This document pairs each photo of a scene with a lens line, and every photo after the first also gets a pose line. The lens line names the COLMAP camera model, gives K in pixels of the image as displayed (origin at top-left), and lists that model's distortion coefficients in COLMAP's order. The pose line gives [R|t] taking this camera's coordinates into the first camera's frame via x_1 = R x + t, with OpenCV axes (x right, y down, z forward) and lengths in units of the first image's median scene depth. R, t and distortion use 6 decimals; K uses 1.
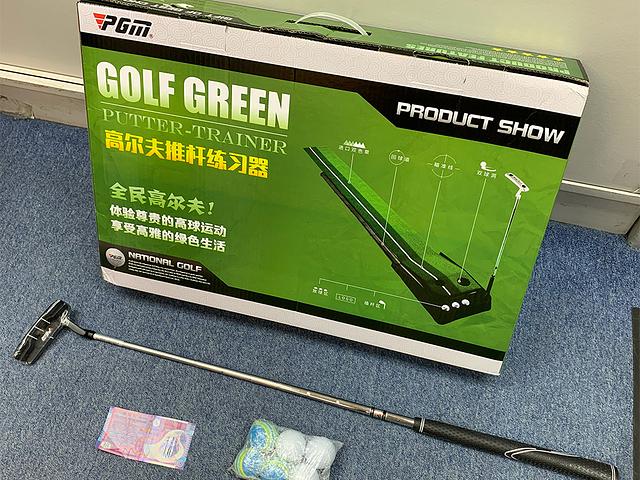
lens RADIAL K [[628.1, 0, 319.5], [0, 628.1, 220.2], [0, 0, 1]] dist [0.149341, -0.414904]
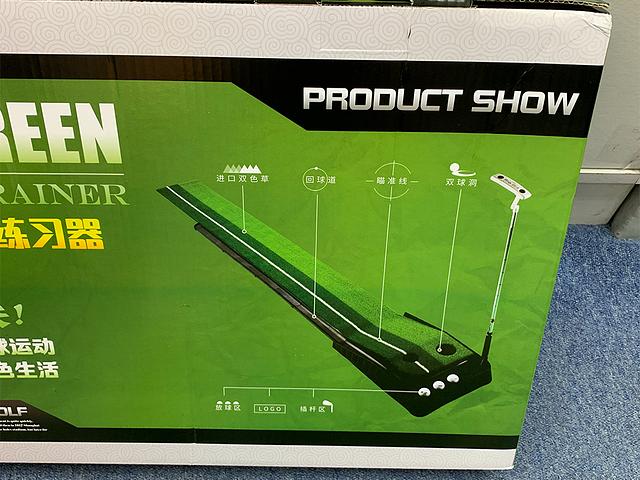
lens RADIAL K [[628.1, 0, 319.5], [0, 628.1, 220.2], [0, 0, 1]] dist [0.149341, -0.414904]
pose [[0.965141, -0.183405, 0.186721, 0.005999], [0.187082, 0.982342, -0.002111, -0.056732], [-0.183036, 0.036970, 0.982411, 0.390768]]
